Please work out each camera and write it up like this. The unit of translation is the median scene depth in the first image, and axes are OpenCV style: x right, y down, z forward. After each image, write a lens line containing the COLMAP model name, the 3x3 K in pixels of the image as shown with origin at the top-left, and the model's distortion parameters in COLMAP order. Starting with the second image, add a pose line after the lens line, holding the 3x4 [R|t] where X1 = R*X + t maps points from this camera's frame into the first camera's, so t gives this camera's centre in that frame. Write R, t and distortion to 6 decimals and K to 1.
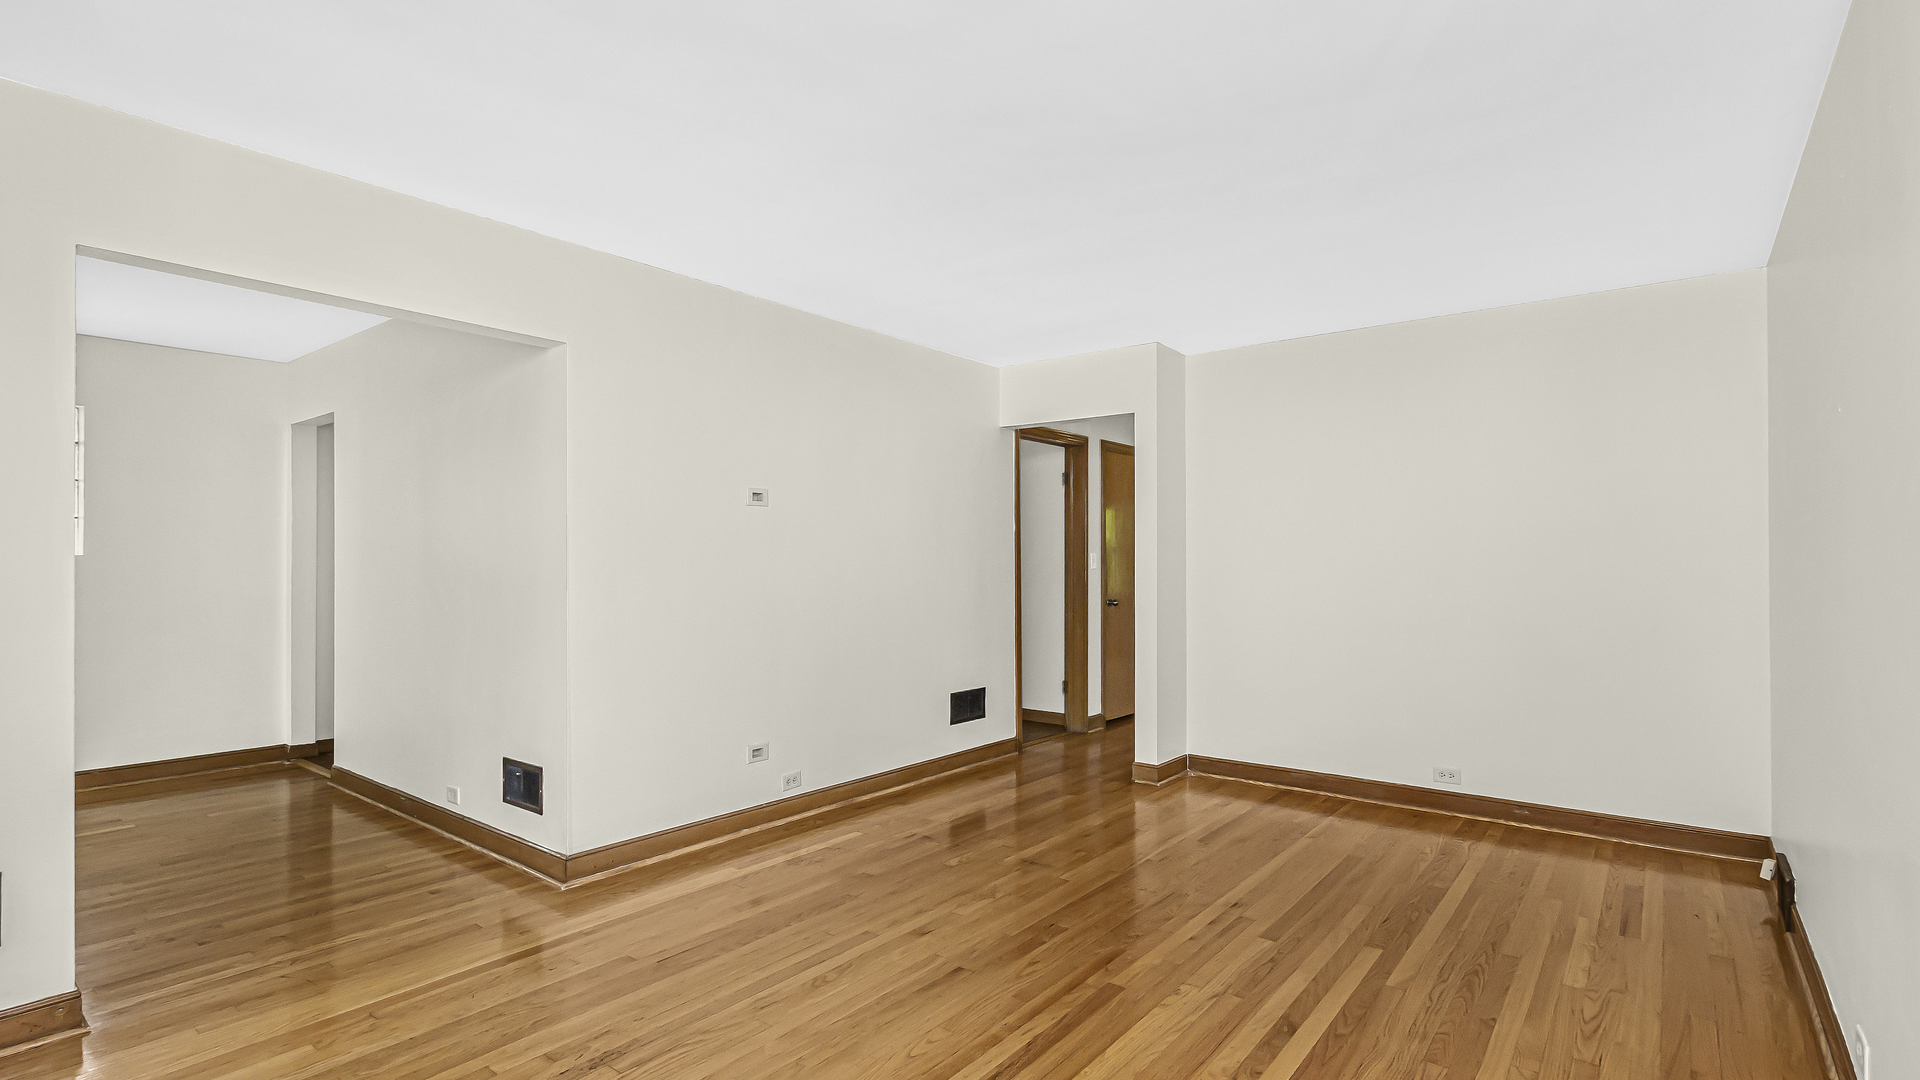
lens RADIAL K [[887.3, 0, 967.7], [0, 887.3, 550.1], [0, 0, 1]] dist [0.000104, -0.000247]
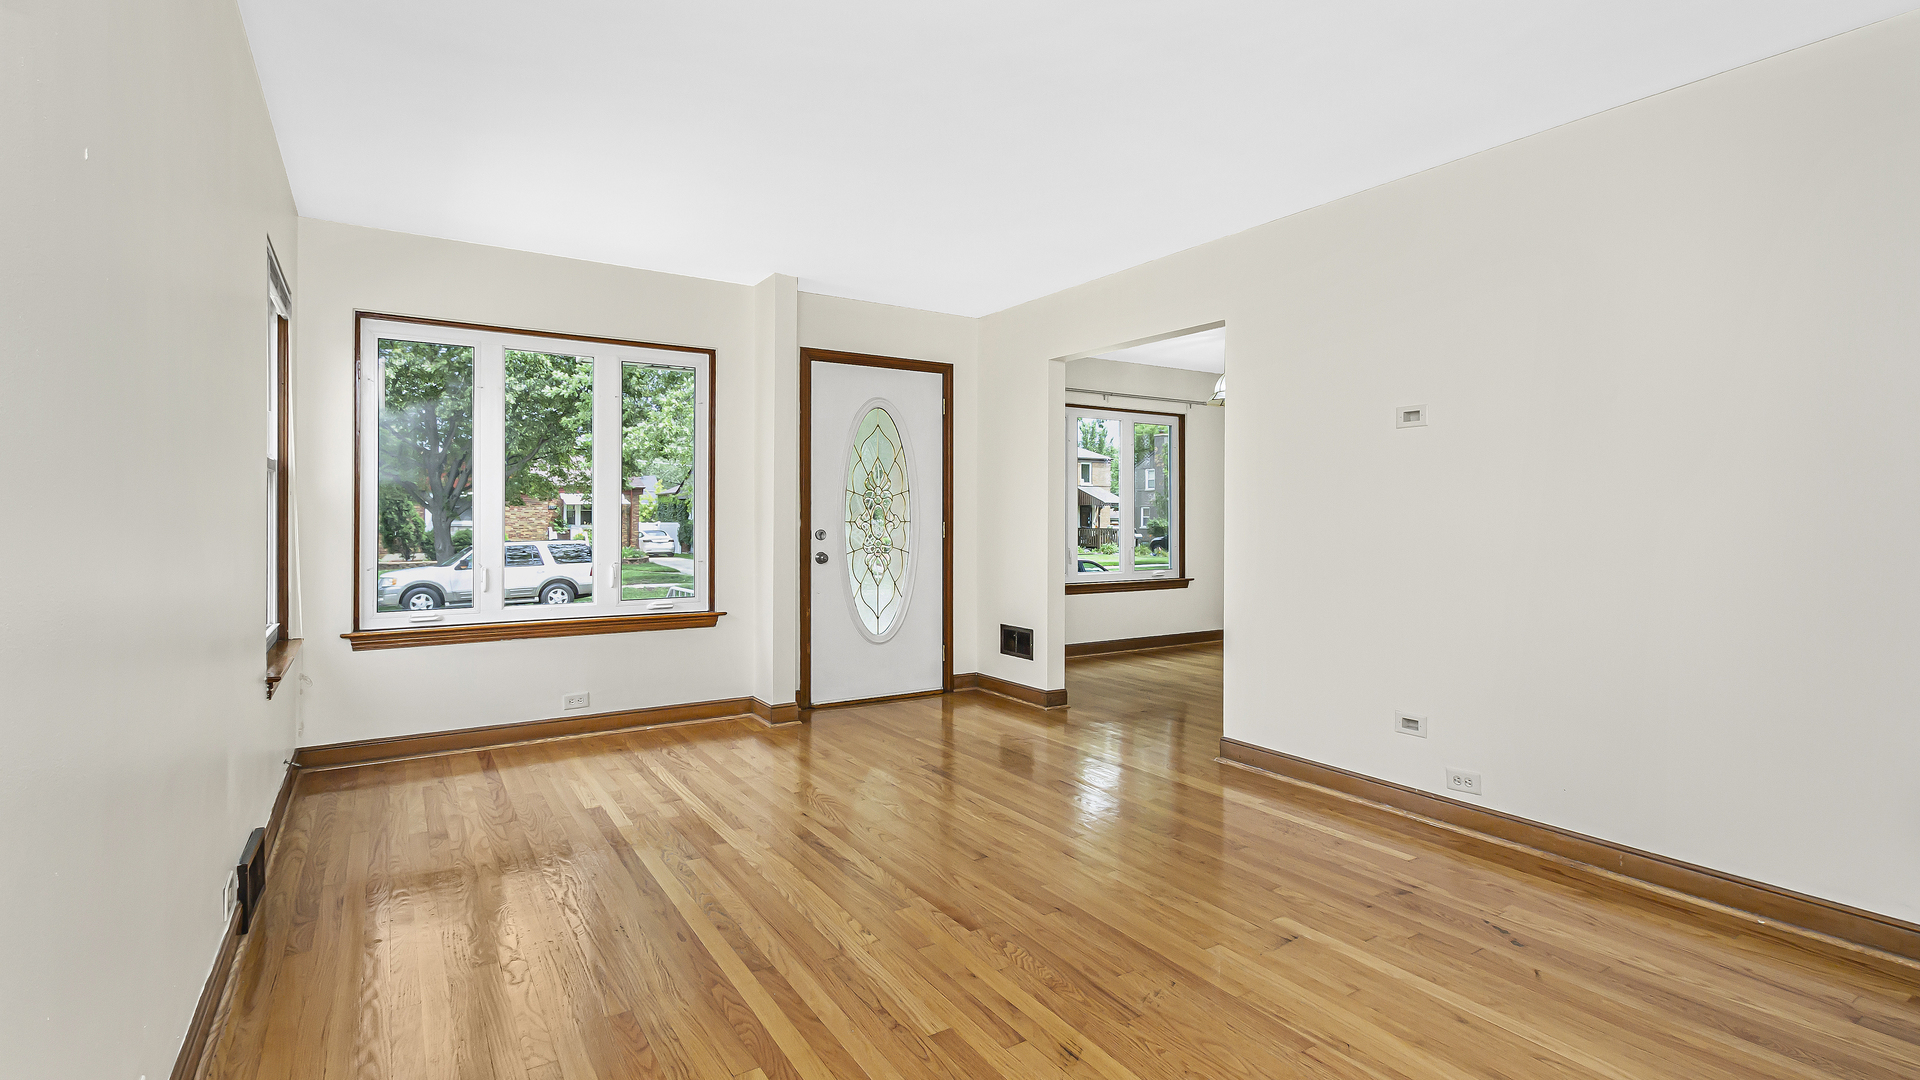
lens RADIAL K [[887.3, 0, 964.4], [0, 887.3, 528.4], [0, 0, 1]] dist [0.000104, -0.000247]
pose [[-0.320717, 0.010393, -0.947118, 0.803842], [0.008571, 0.999931, 0.008071, 0.040575], [0.947136, -0.005529, -0.320784, 1.026655]]
